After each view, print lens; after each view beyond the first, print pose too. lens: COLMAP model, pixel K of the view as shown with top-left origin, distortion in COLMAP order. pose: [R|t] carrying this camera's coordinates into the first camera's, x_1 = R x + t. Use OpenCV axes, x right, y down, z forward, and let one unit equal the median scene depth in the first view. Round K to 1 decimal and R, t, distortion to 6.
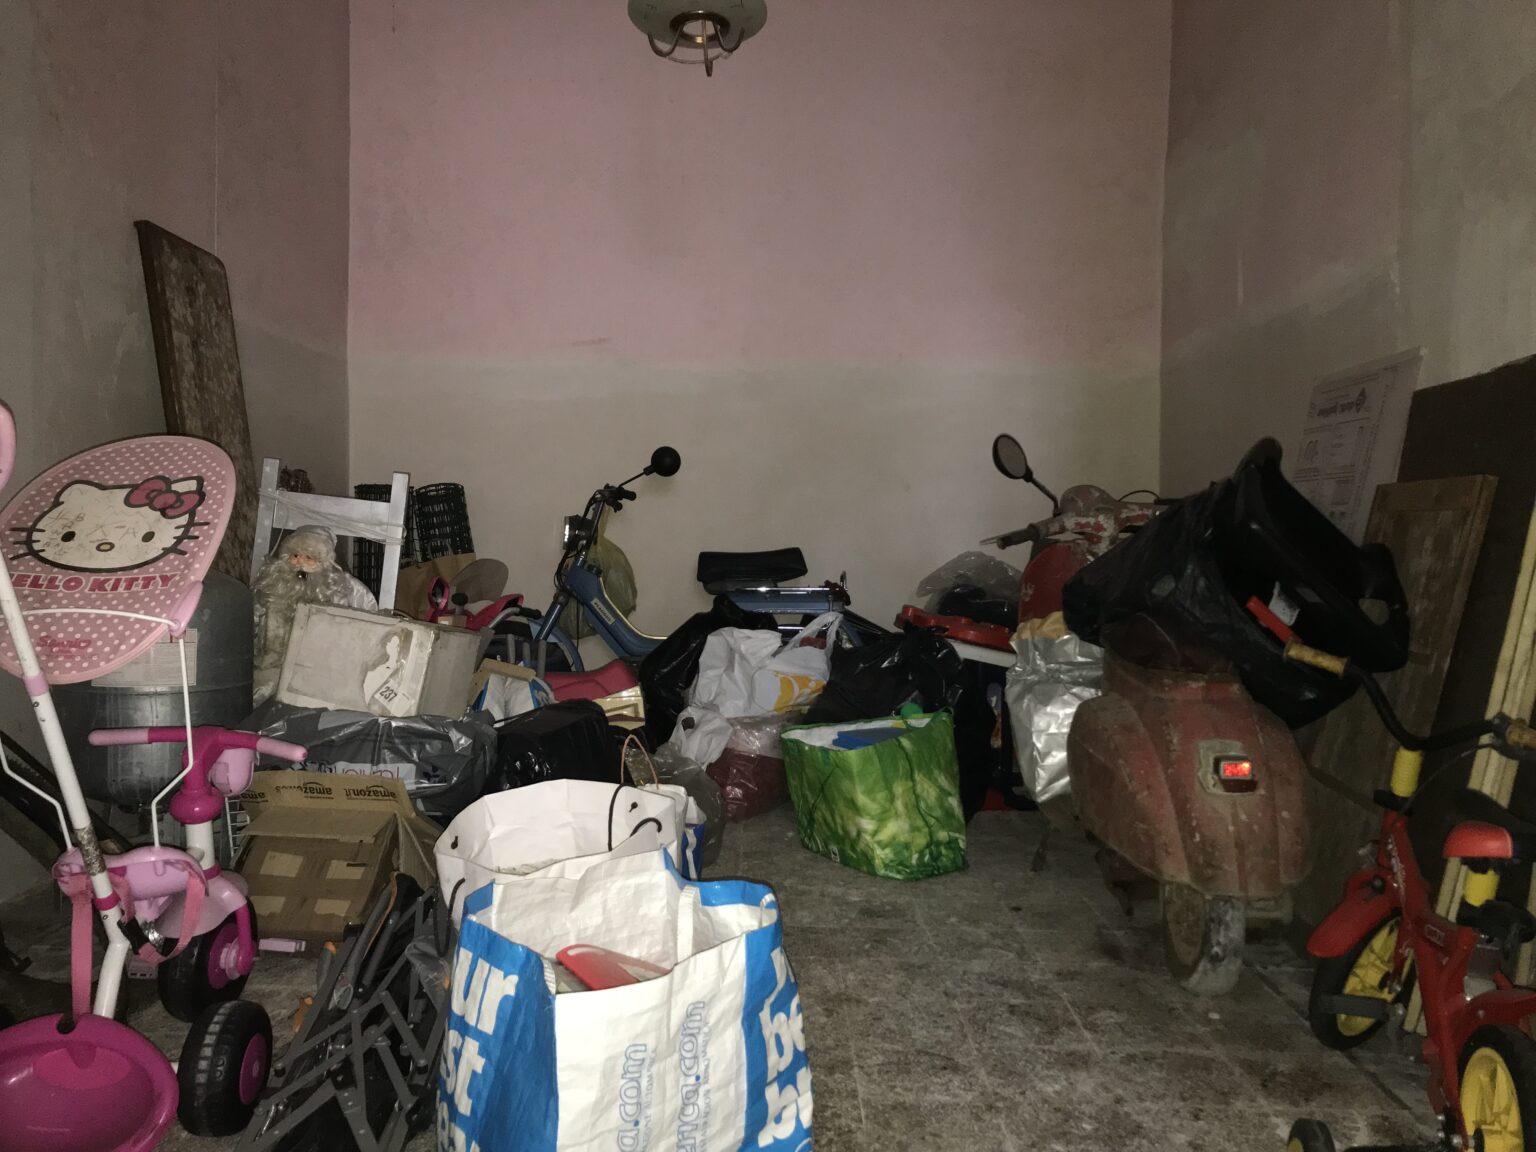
lens RADIAL K [[1237.0, 0, 744.1], [0, 1237.0, 551.1], [0, 0, 1]] dist [0.047821, -0.047832]
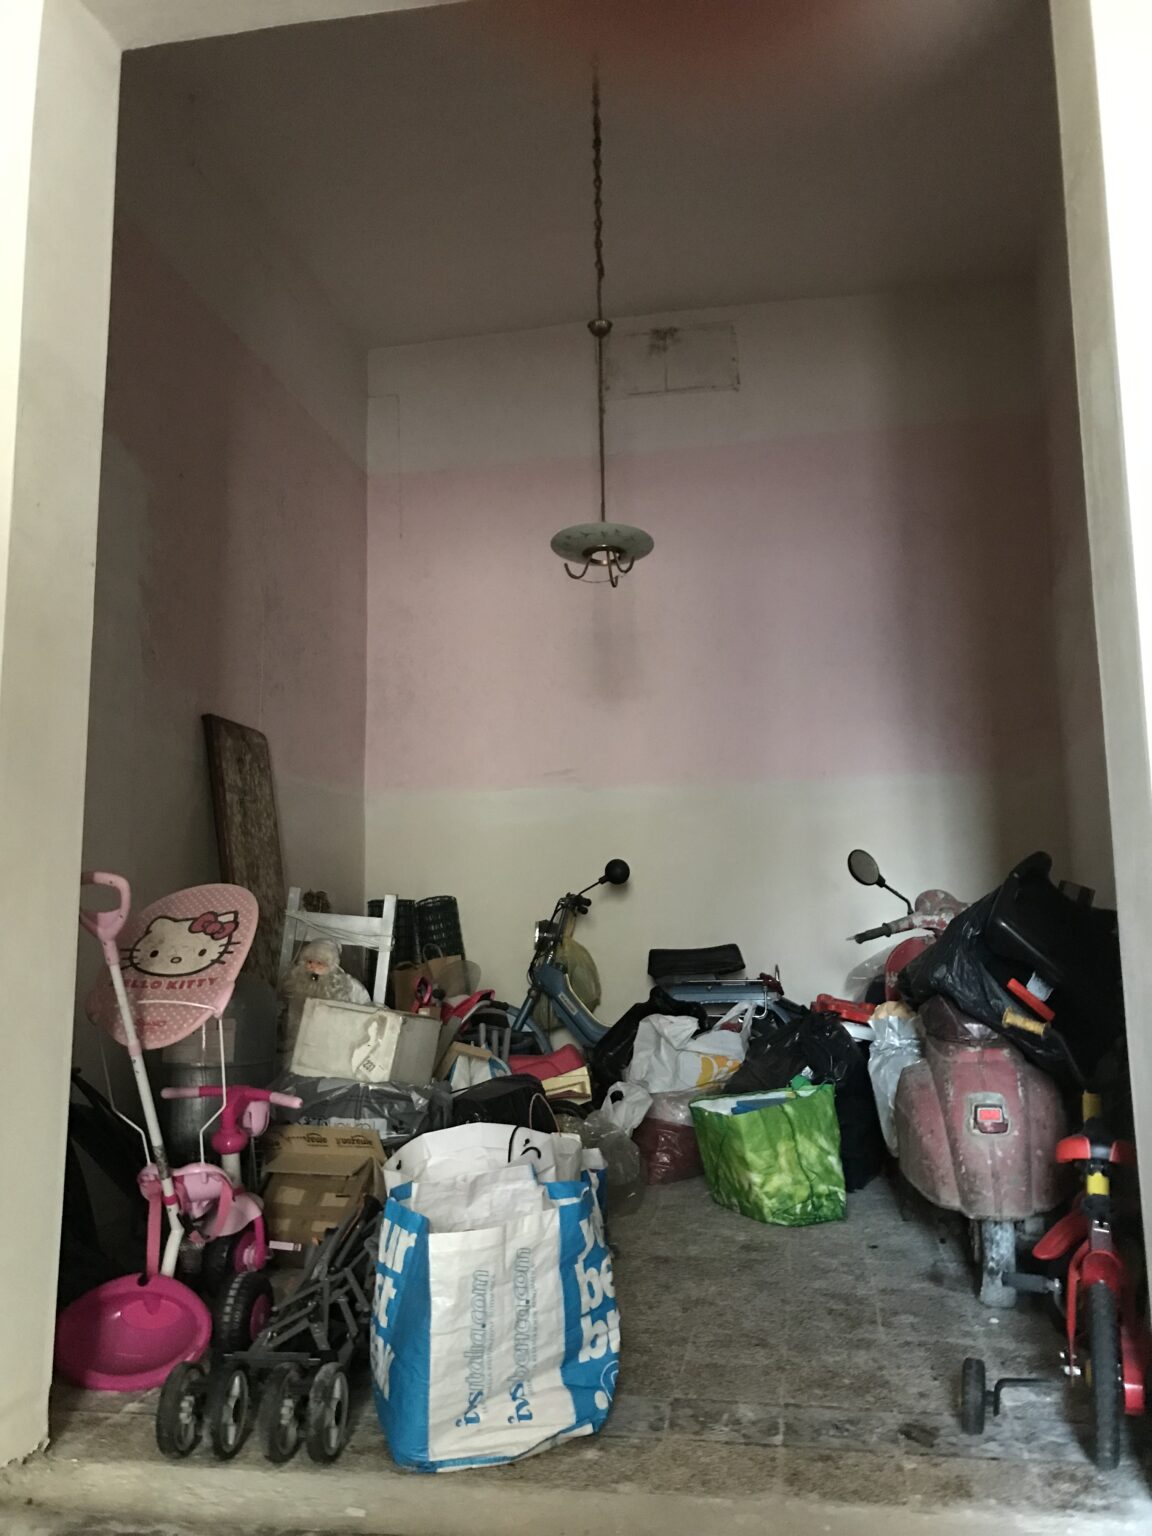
lens RADIAL K [[1248.4, 0, 584.2], [0, 1248.4, 747.1], [0, 0, 1]] dist [0.029867, -0.020928]
pose [[0.987355, -0.048026, -0.151073, 0.164665], [0.023424, 0.986742, -0.160598, -0.001727], [0.156783, 0.155028, 0.975390, -0.334412]]
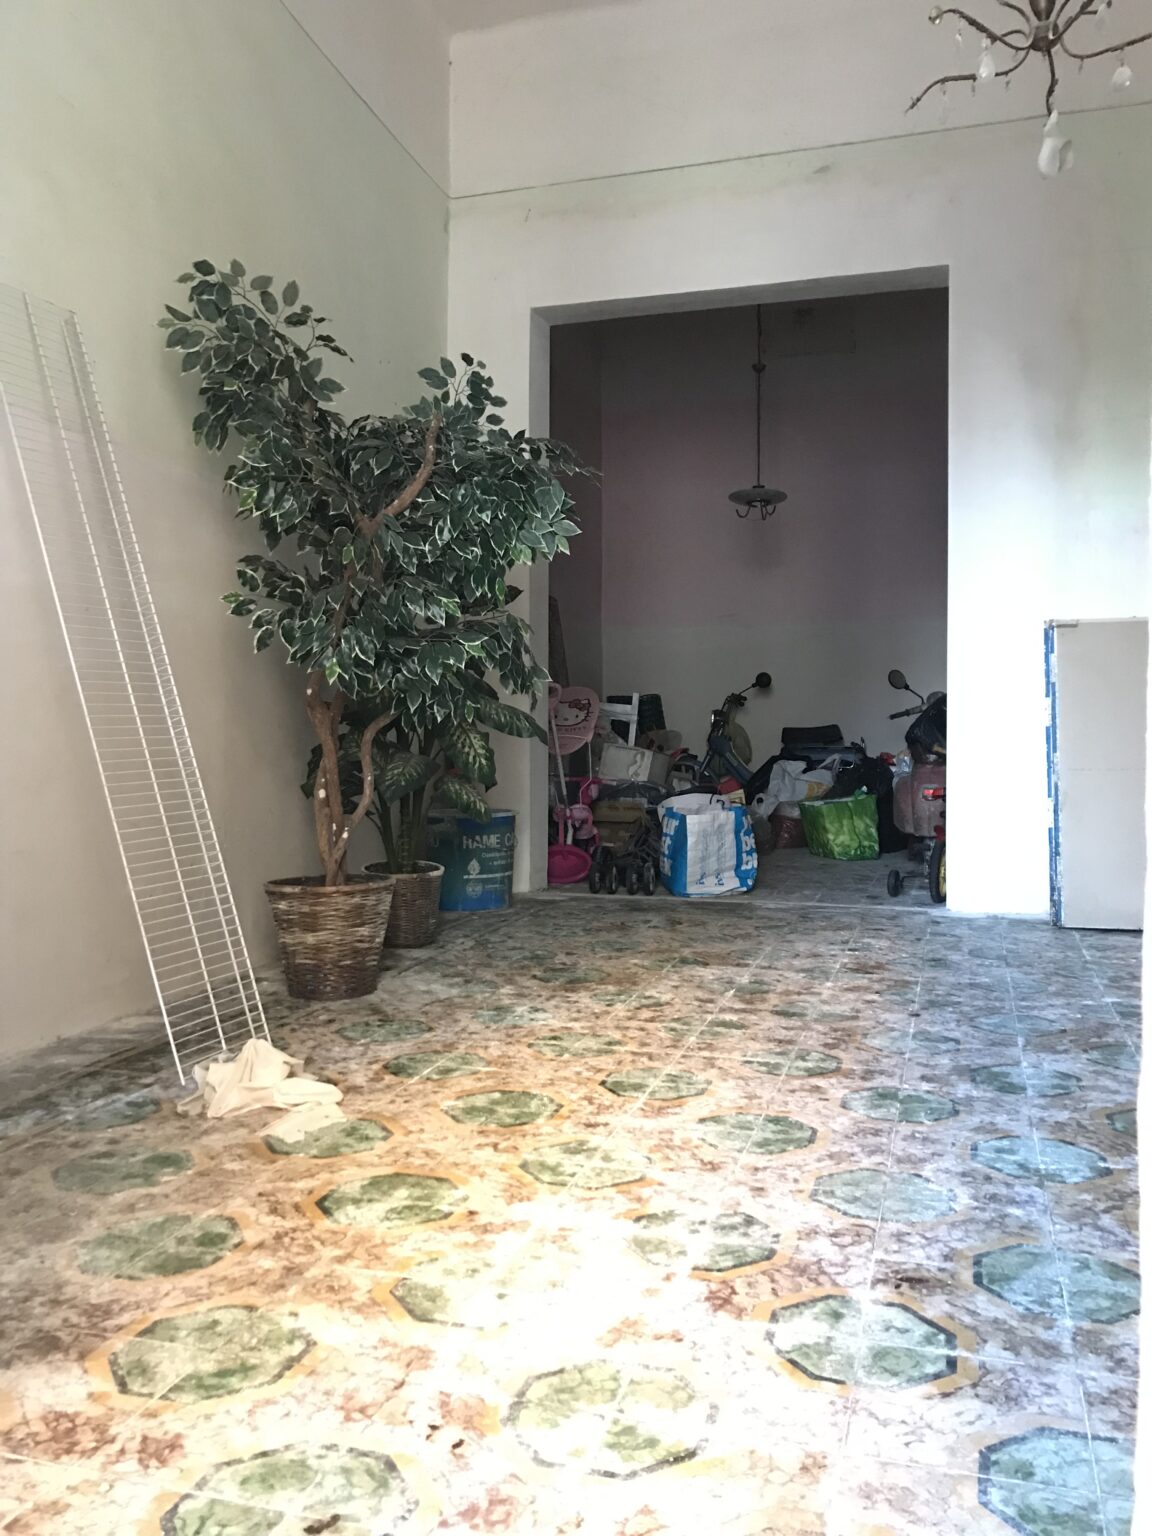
lens RADIAL K [[1239.4, 0, 581.3], [0, 1239.4, 745.3], [0, 0, 1]] dist [0.113084, -0.336012]
pose [[0.960427, -0.009660, -0.278363, 0.362617], [0.008895, 0.999952, -0.004009, 0.060747], [0.278389, 0.001374, 0.960468, -1.684058]]
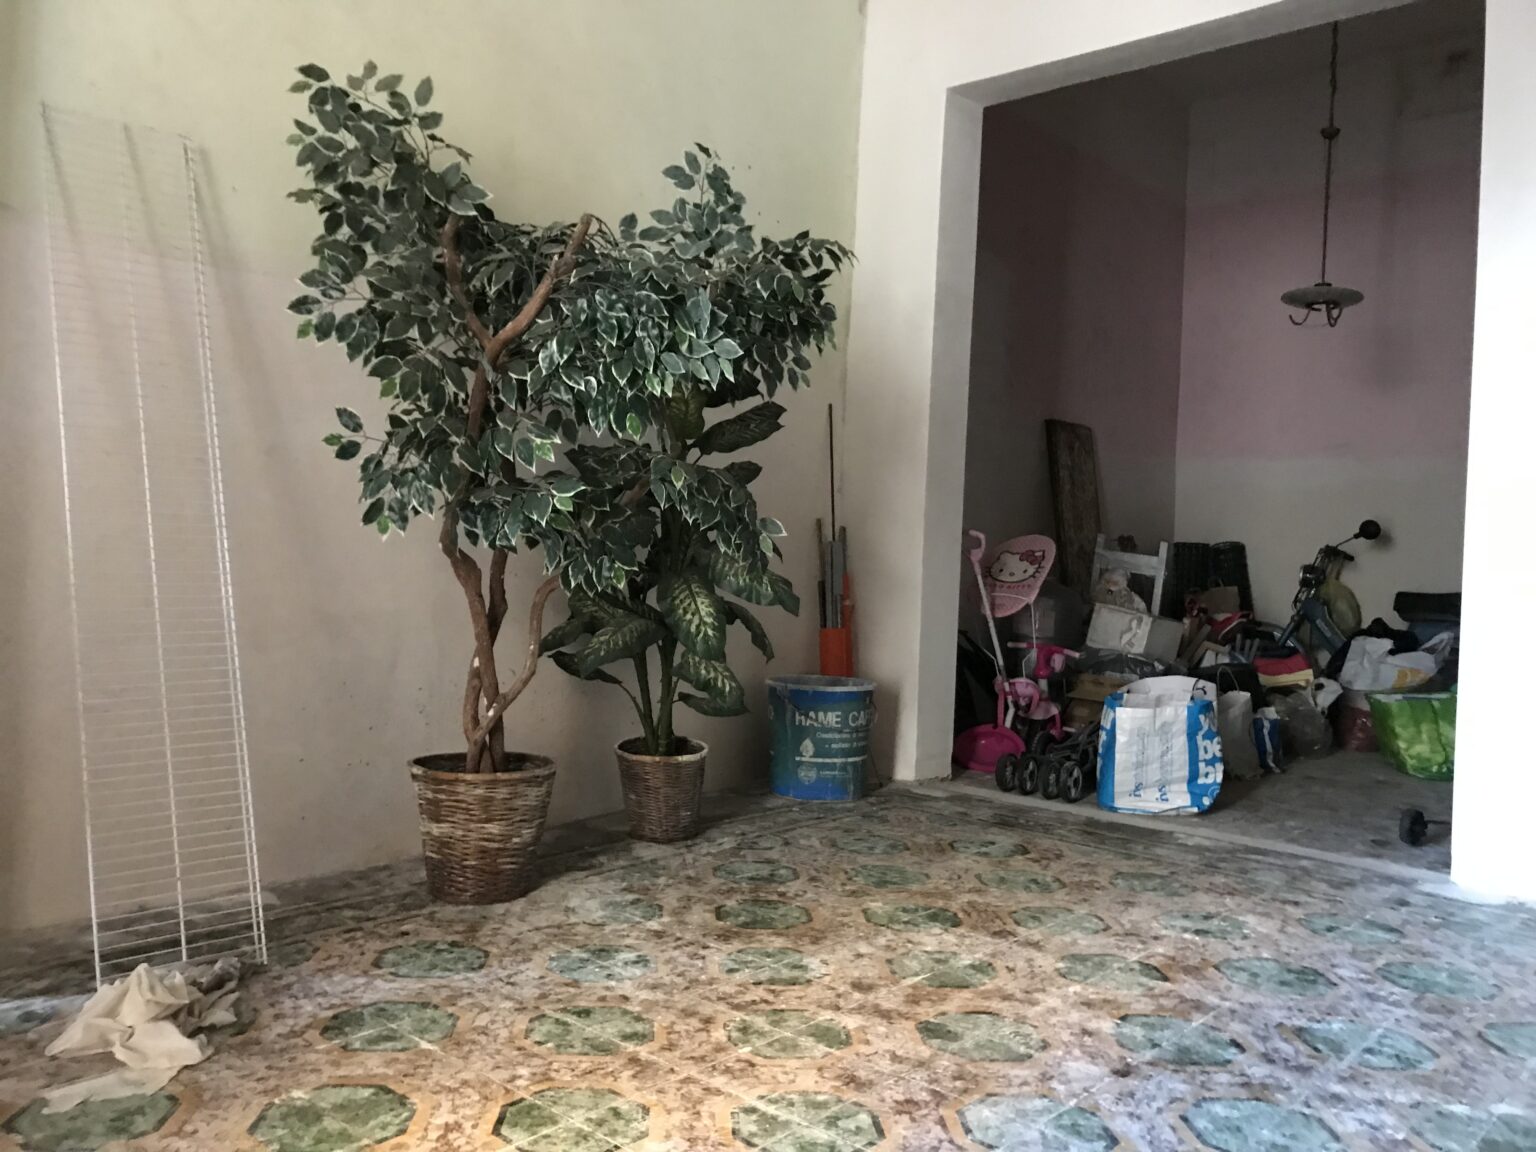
lens RADIAL K [[1256.2, 0, 742.5], [0, 1256.2, 547.8], [0, 0, 1]] dist [0.007403, 0.008586]
pose [[0.745204, 0.016143, -0.666641, 0.702948], [-0.037314, 0.999150, -0.017516, 0.007005], [0.665791, 0.037928, 0.745173, -1.163517]]
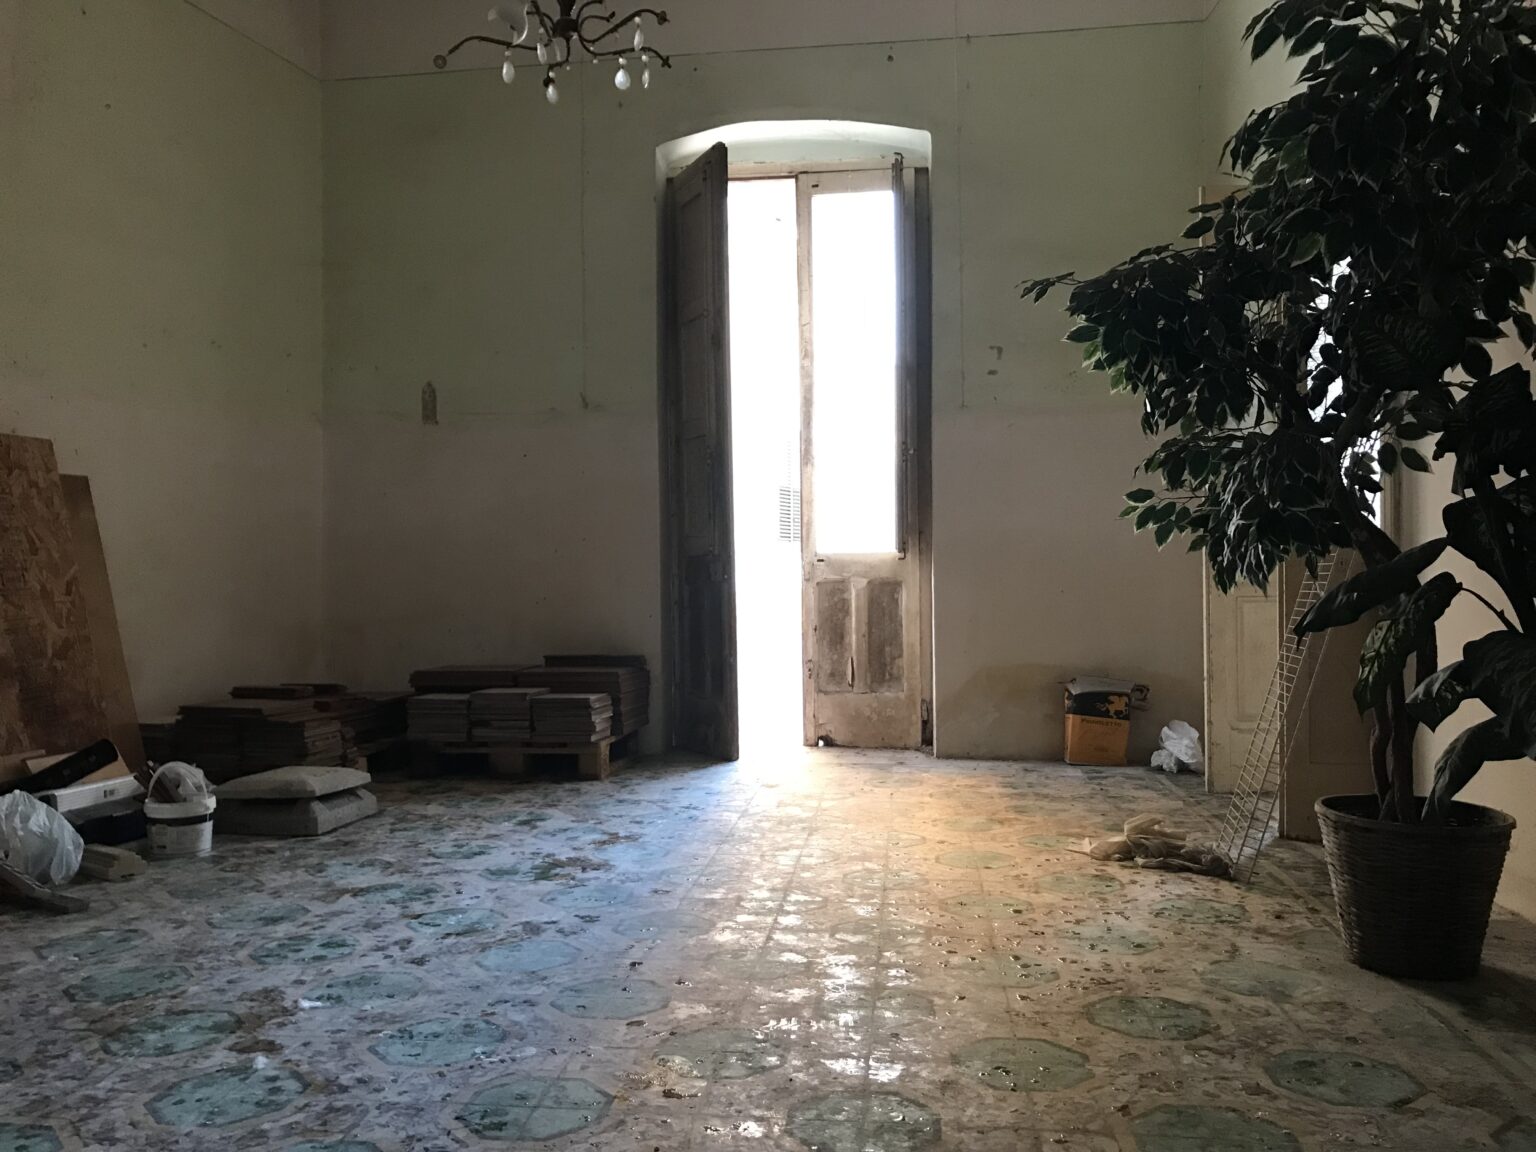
lens RADIAL K [[1256.2, 0, 742.5], [0, 1256.2, 547.8], [0, 0, 1]] dist [0.007403, 0.008586]
pose [[-0.992764, -0.001852, 0.120065, 0.117335], [-0.001681, 0.999997, 0.001531, -0.010833], [-0.120067, 0.001318, -0.992765, 0.689733]]
